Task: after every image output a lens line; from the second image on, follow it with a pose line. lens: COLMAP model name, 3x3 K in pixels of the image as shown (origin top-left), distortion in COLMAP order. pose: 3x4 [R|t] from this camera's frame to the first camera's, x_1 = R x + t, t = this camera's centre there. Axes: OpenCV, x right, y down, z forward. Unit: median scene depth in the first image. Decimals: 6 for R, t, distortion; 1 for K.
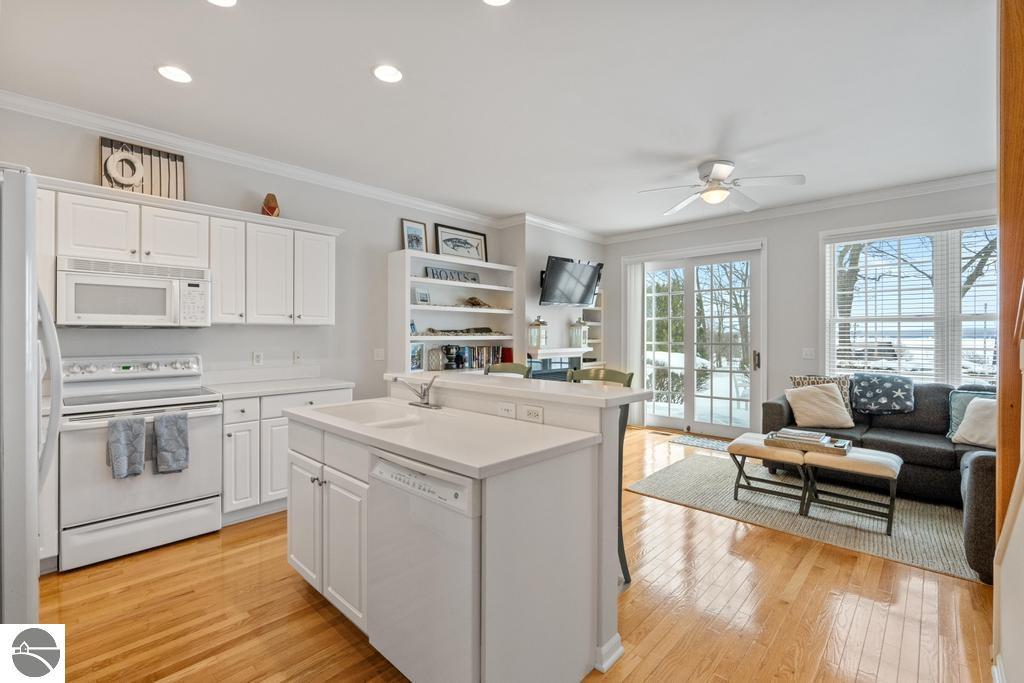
lens RADIAL K [[449.0, 0, 509.2], [0, 449.0, 333.1], [0, 0, 1]] dist [-0.001213, 0.000074]
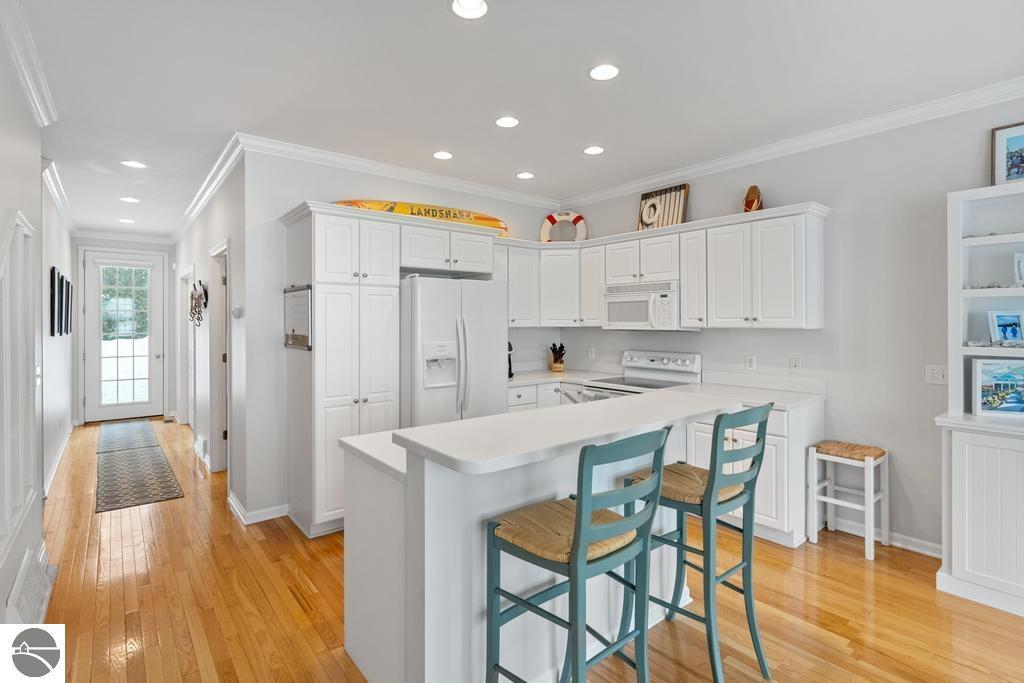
lens RADIAL K [[493.3, 0, 509.4], [0, 493.3, 321.5], [0, 0, 1]] dist [-0.001899, 0.000087]
pose [[-0.133009, -0.002214, -0.991112, 0.563270], [0.004643, 0.999985, -0.002857, -0.031801], [0.991104, -0.004982, -0.132996, 0.663499]]
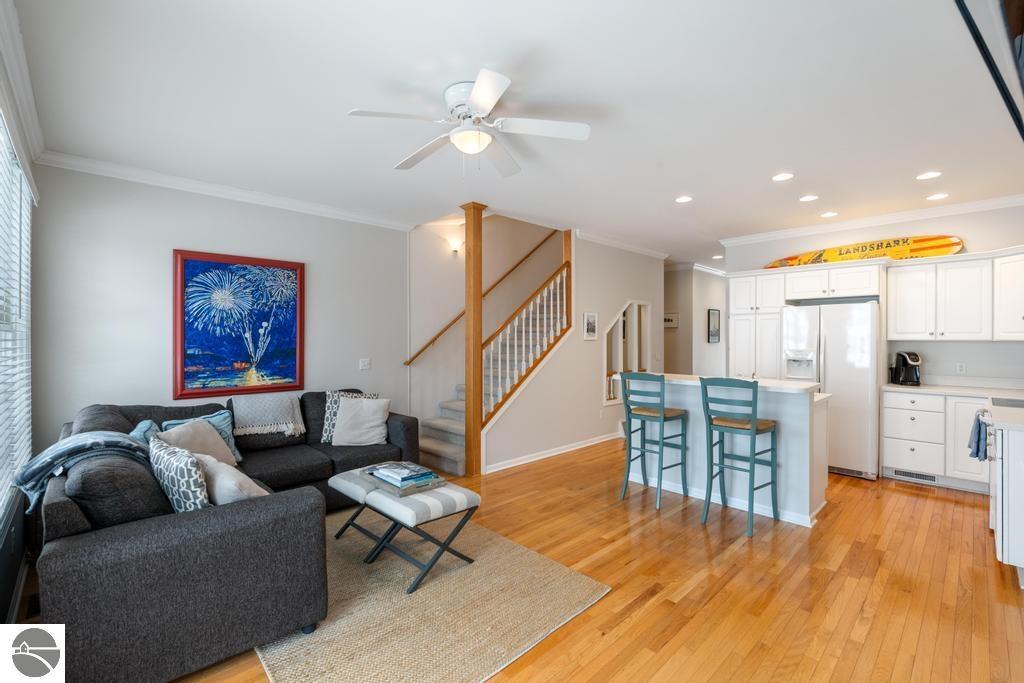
lens RADIAL K [[445.6, 0, 510.5], [0, 445.6, 343.1], [0, 0, 1]] dist [-0.003844, -0.000008]
pose [[-0.998942, -0.003024, 0.045881, 0.404944], [-0.002654, 0.999964, 0.008110, -0.019500], [-0.045904, 0.007980, -0.998914, 1.779162]]
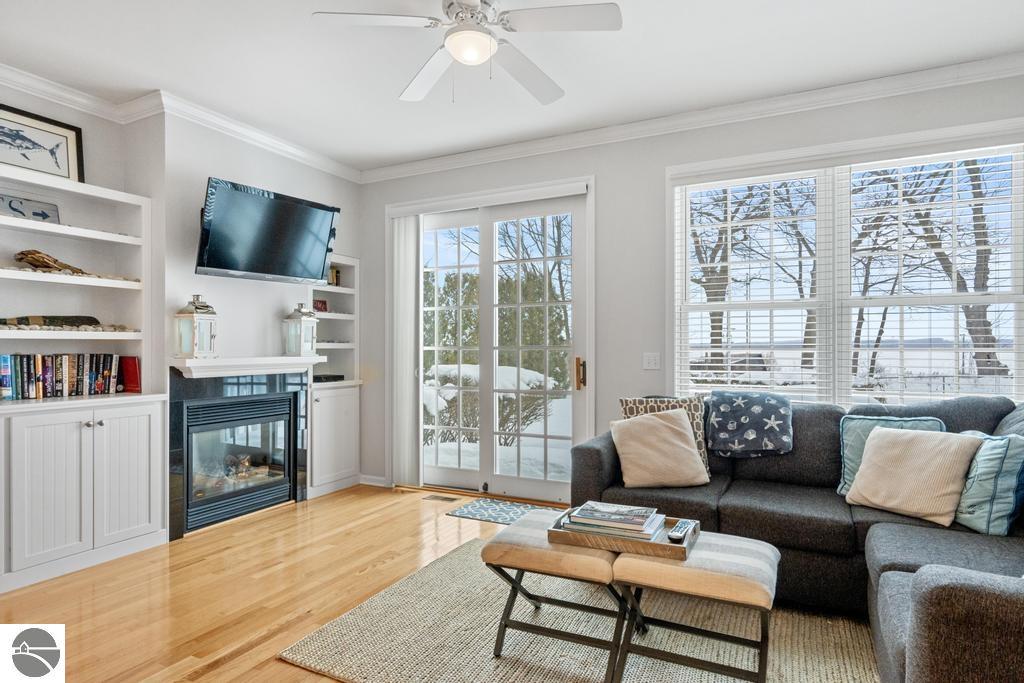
lens RADIAL K [[577.2, 0, 505.9], [0, 577.2, 346.7], [0, 0, 1]] dist [0.000915, -0.000125]
pose [[0.958381, -0.002098, 0.285483, 0.337001], [0.001657, 0.999997, 0.001785, 0.032751], [-0.285486, -0.001238, 0.958382, 0.397482]]
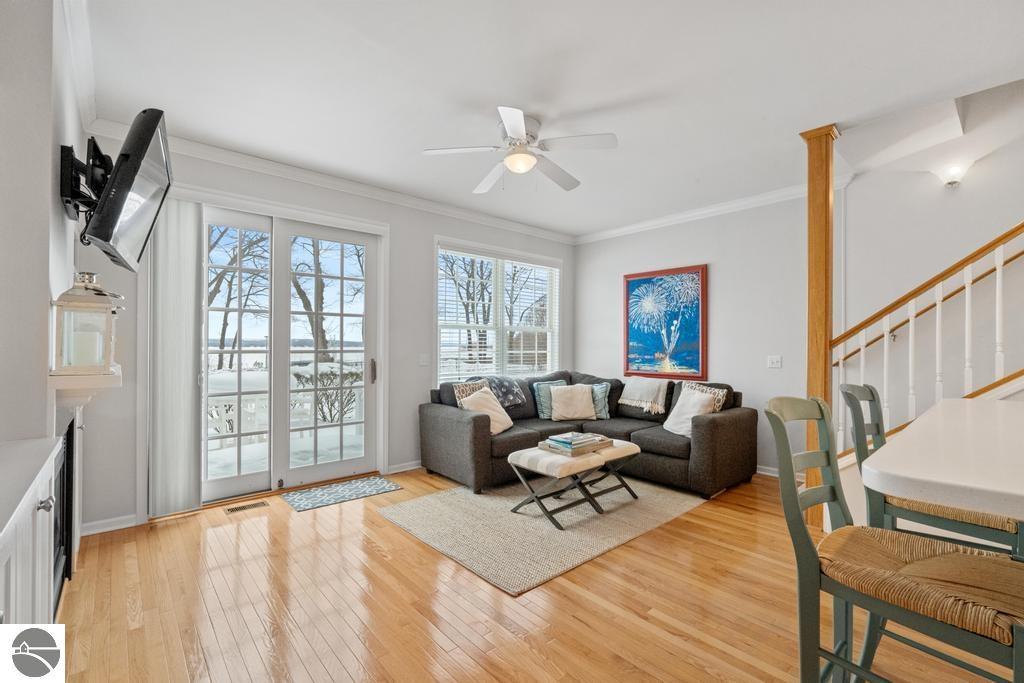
lens RADIAL K [[445.6, 0, 510.5], [0, 445.6, 343.1], [0, 0, 1]] dist [-0.003844, -0.000008]
pose [[0.084574, 0.003795, 0.996410, -0.355063], [-0.006684, 0.999972, -0.003241, 0.016557], [-0.996395, -0.006386, 0.084597, 1.029778]]
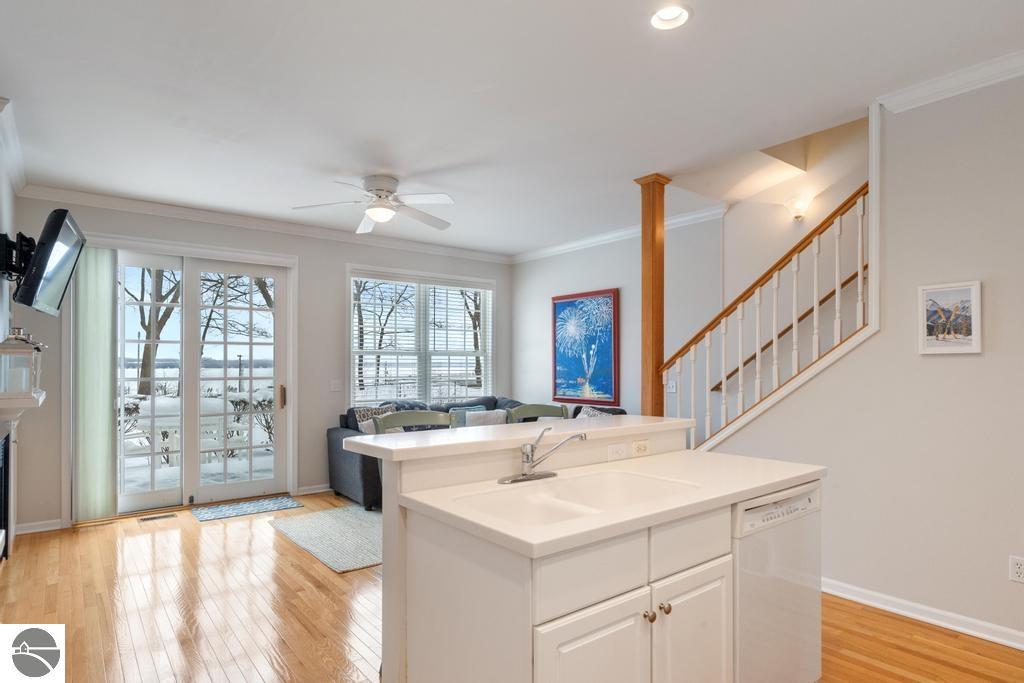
lens RADIAL K [[569.3, 0, 513.3], [0, 569.3, 361.1], [0, 0, 1]] dist [0.000451, -0.001264]
pose [[0.141832, 0.004437, 0.989881, -0.696650], [-0.001470, 0.999990, -0.004272, -0.004572], [-0.989890, -0.000850, 0.141837, 0.619378]]
